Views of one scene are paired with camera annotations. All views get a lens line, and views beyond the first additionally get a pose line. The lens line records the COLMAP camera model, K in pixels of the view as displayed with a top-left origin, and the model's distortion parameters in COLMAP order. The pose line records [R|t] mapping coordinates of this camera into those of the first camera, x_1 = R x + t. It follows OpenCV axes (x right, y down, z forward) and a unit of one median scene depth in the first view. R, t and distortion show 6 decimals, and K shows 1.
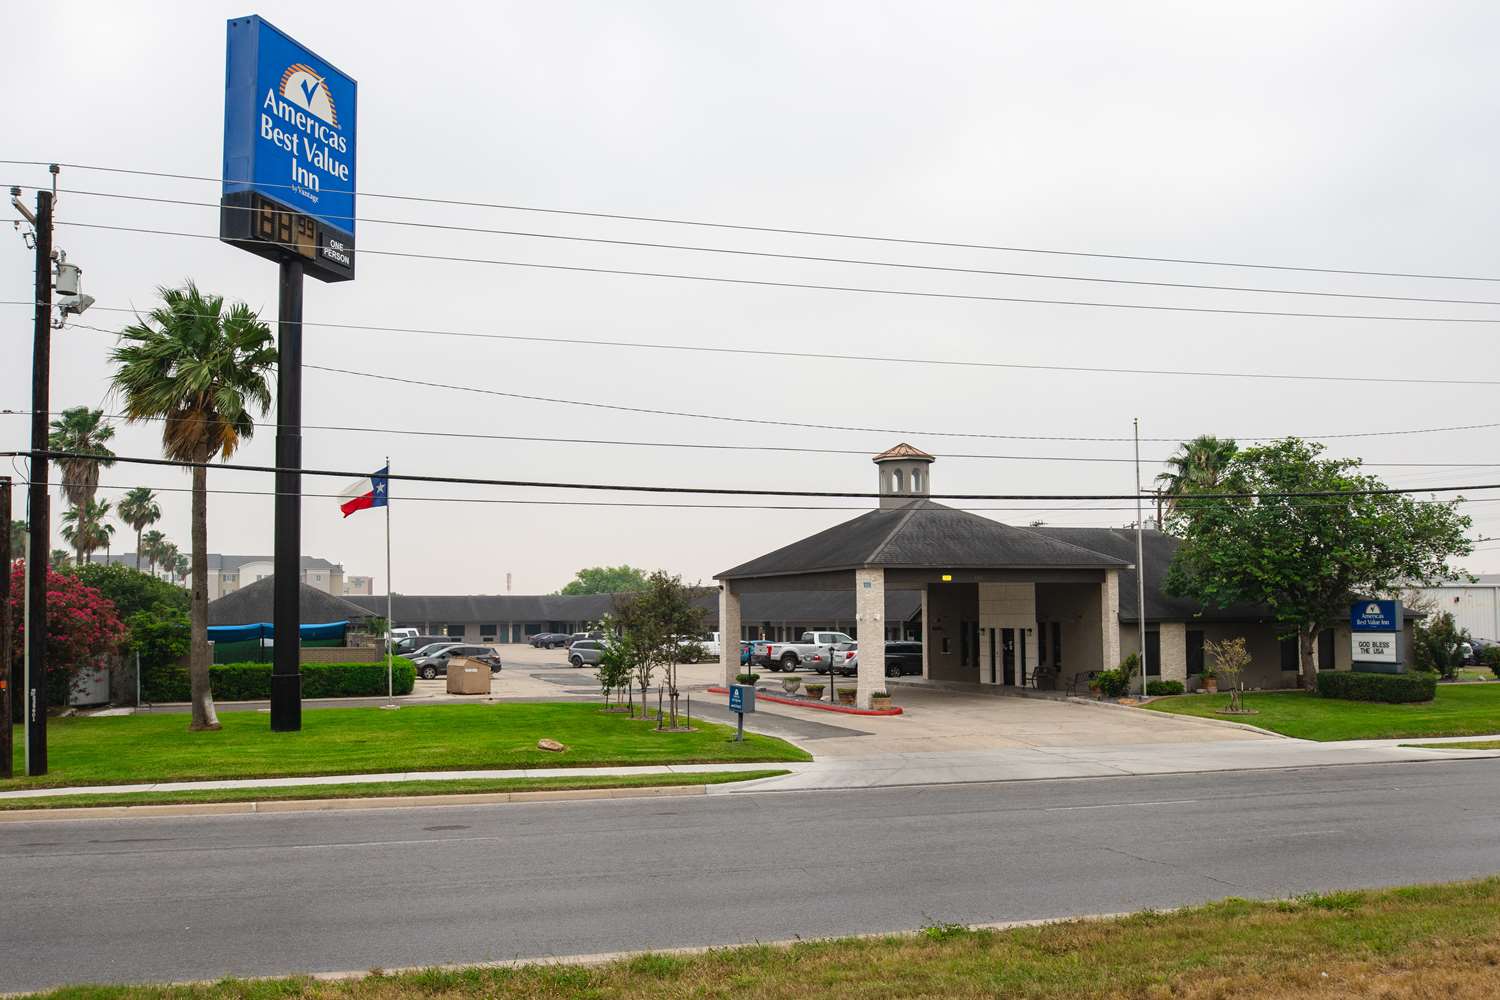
lens RADIAL K [[1226.7, 0, 747.0], [0, 1226.7, 509.6], [0, 0, 1]] dist [-0.053011, 0.006478]
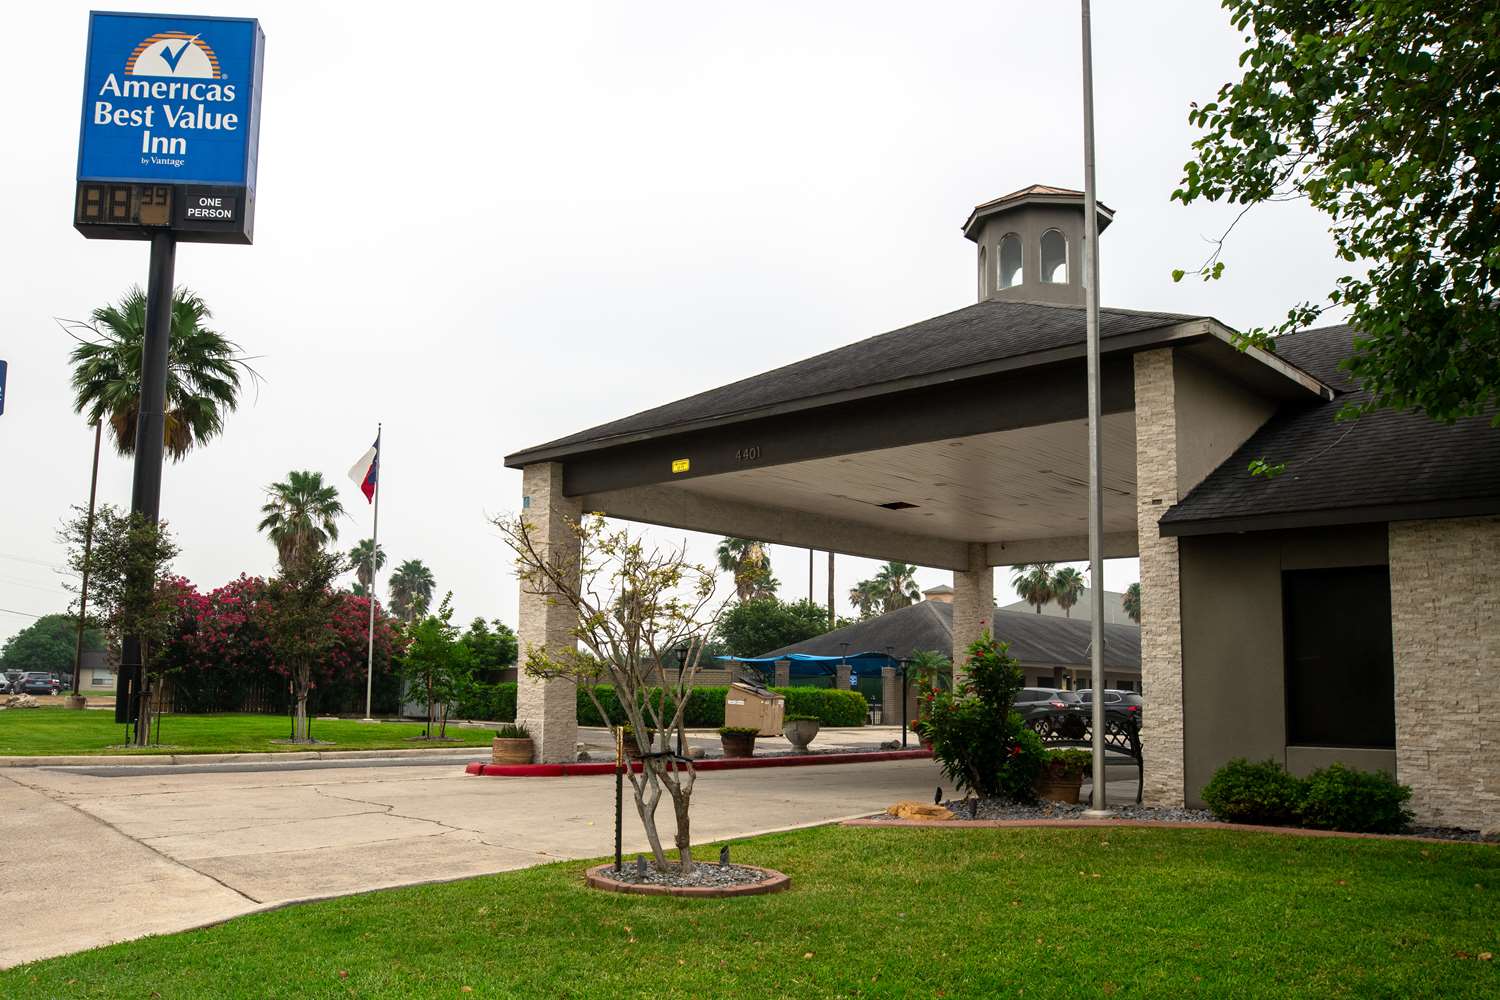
lens RADIAL K [[1226.7, 0, 711.5], [0, 1226.7, 560.0], [0, 0, 1]] dist [-0.053011, 0.006478]
pose [[0.394006, -0.084748, -0.915192, 0.623092], [0.055784, 0.996109, -0.068226, 0.134611], [0.917413, -0.024171, 0.397201, 0.977500]]
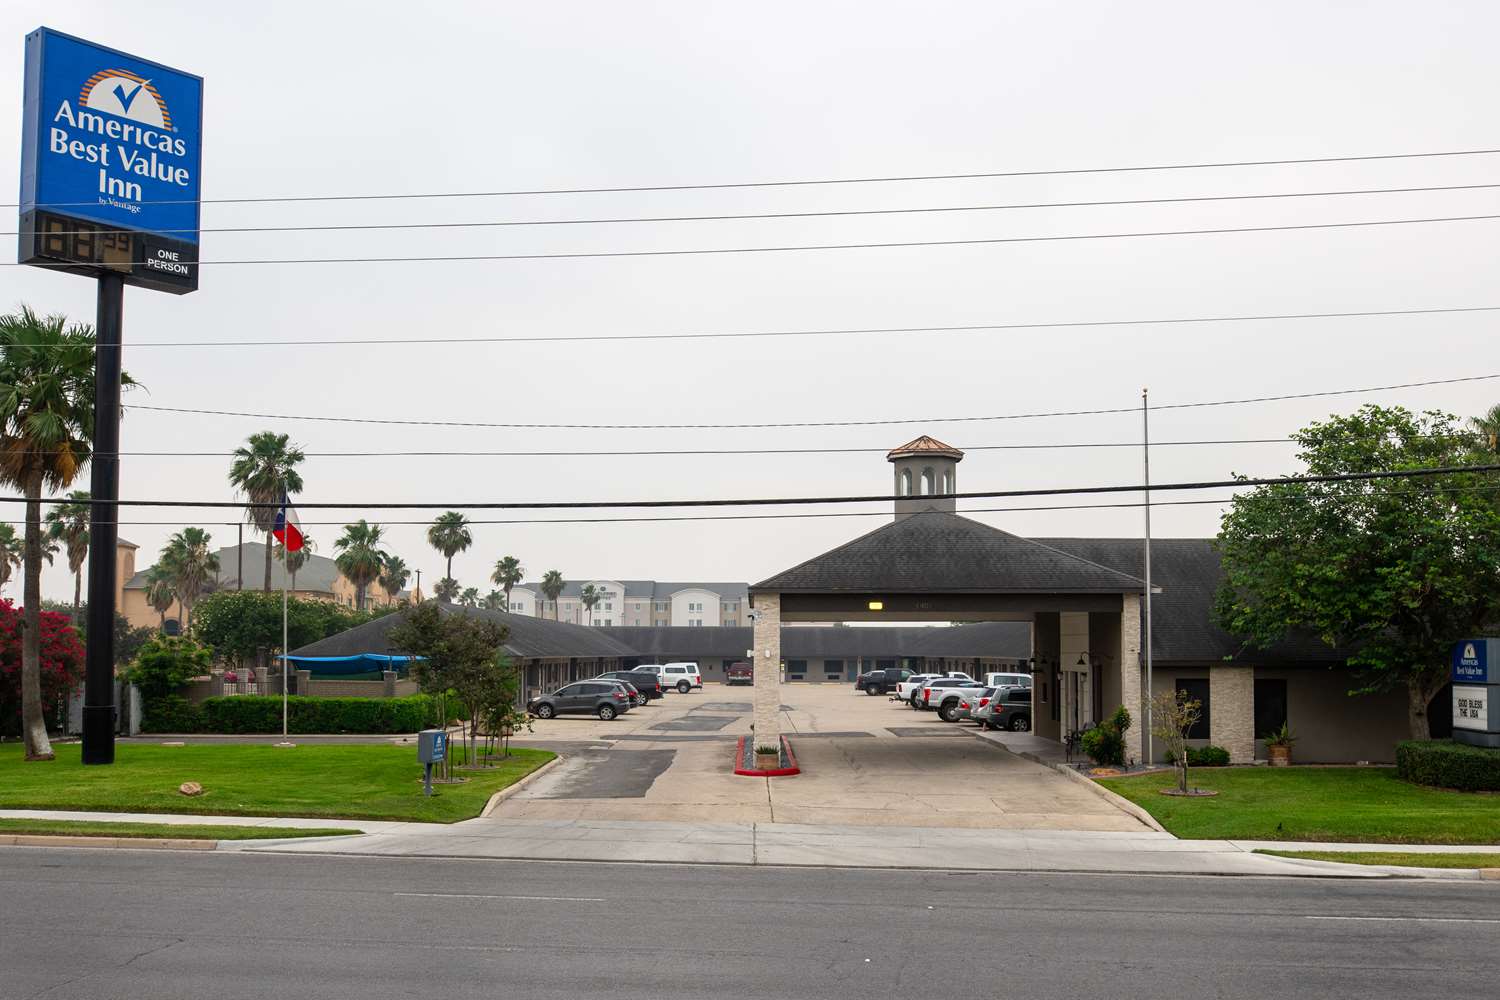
lens RADIAL K [[1444.3, 0, 801.5], [0, 1444.3, 529.6], [0, 0, 1]] dist [-0.031599, 0.000000]
pose [[0.933984, -0.019466, -0.356783, 0.518390], [0.020424, 0.999791, -0.001083, 0.007909], [0.356729, -0.006276, 0.934187, 0.130818]]
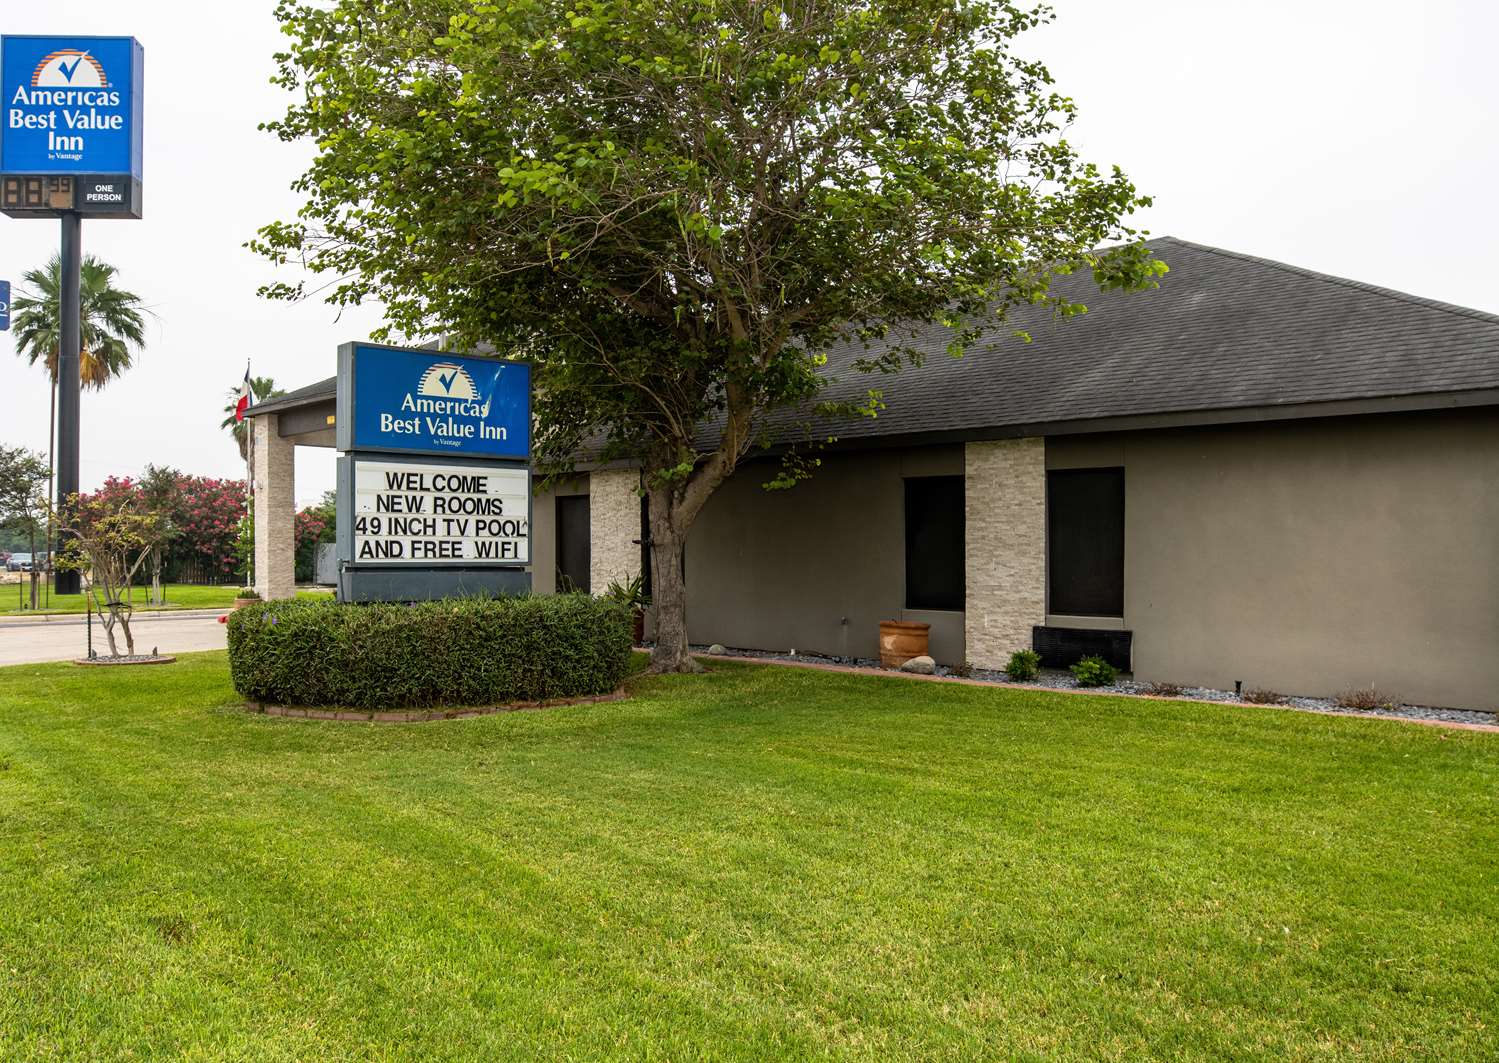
lens RADIAL K [[1176.4, 0, 719.6], [0, 1176.4, 514.4], [0, 0, 1]] dist [-0.024148, -0.009062]
pose [[0.371732, -0.023170, -0.928051, 0.915123], [0.078898, 0.996860, 0.006715, 0.134645], [0.924981, -0.075717, 0.372393, 1.106387]]
